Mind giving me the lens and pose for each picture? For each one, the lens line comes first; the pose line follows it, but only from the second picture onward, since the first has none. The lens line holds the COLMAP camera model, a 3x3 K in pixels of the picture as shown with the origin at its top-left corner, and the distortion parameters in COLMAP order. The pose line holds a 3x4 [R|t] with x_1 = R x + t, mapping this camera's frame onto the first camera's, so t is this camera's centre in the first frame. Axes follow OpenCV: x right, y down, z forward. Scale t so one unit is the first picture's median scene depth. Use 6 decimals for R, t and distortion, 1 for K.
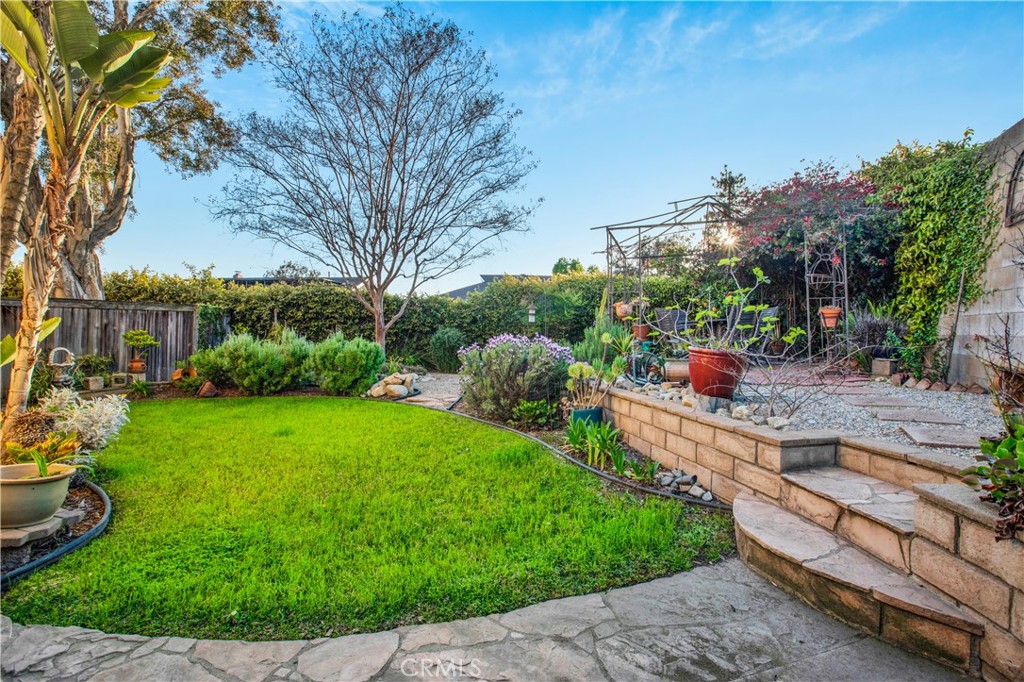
lens RADIAL K [[481.8, 0, 515.3], [0, 481.8, 336.3], [0, 0, 1]] dist [-0.030513, 0.010128]
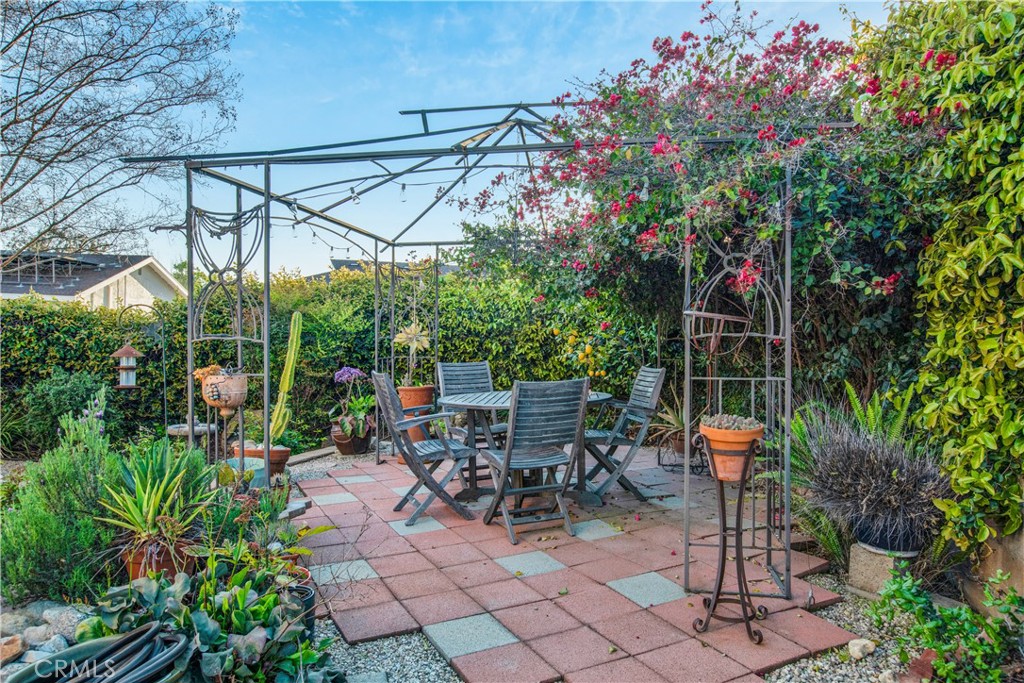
lens RADIAL K [[668.3, 0, 512.0], [0, 668.3, 369.0], [0, 0, 1]] dist [0.017786, 0.001171]
pose [[0.990562, 0.011685, 0.136569, 0.445848], [-0.016640, 0.999242, 0.035200, -0.109905], [-0.136055, -0.037140, 0.990005, 0.559150]]
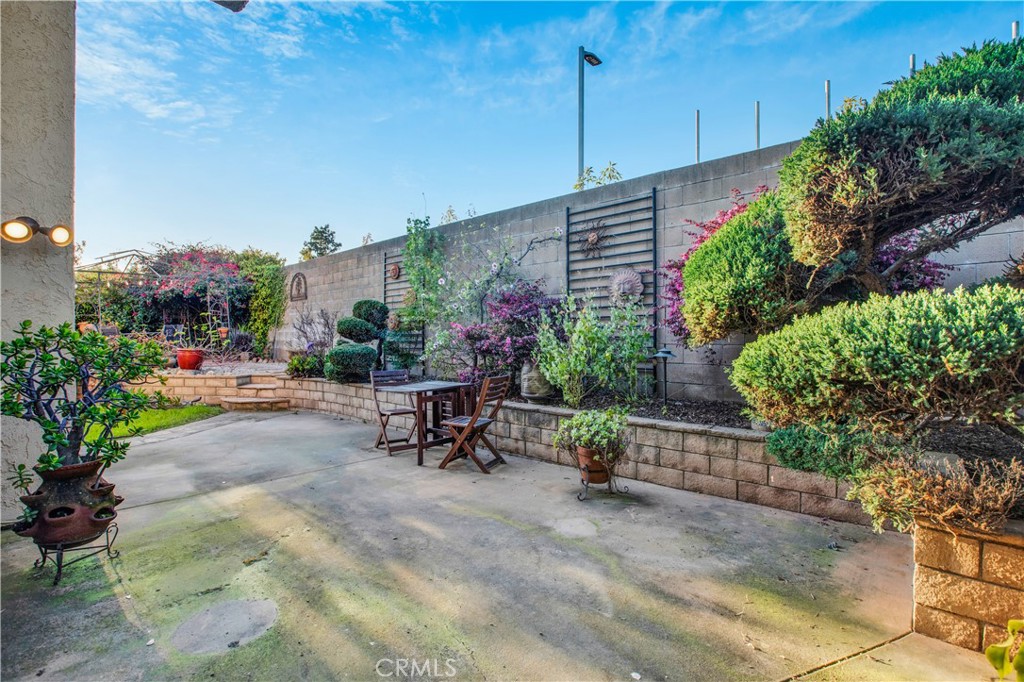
lens RADIAL K [[481.8, 0, 515.3], [0, 481.8, 336.3], [0, 0, 1]] dist [-0.030513, 0.010128]
pose [[0.320102, -0.012874, 0.947296, -0.868580], [0.021488, 0.999749, 0.006325, -0.010822], [-0.947139, 0.018331, 0.320298, -0.829550]]
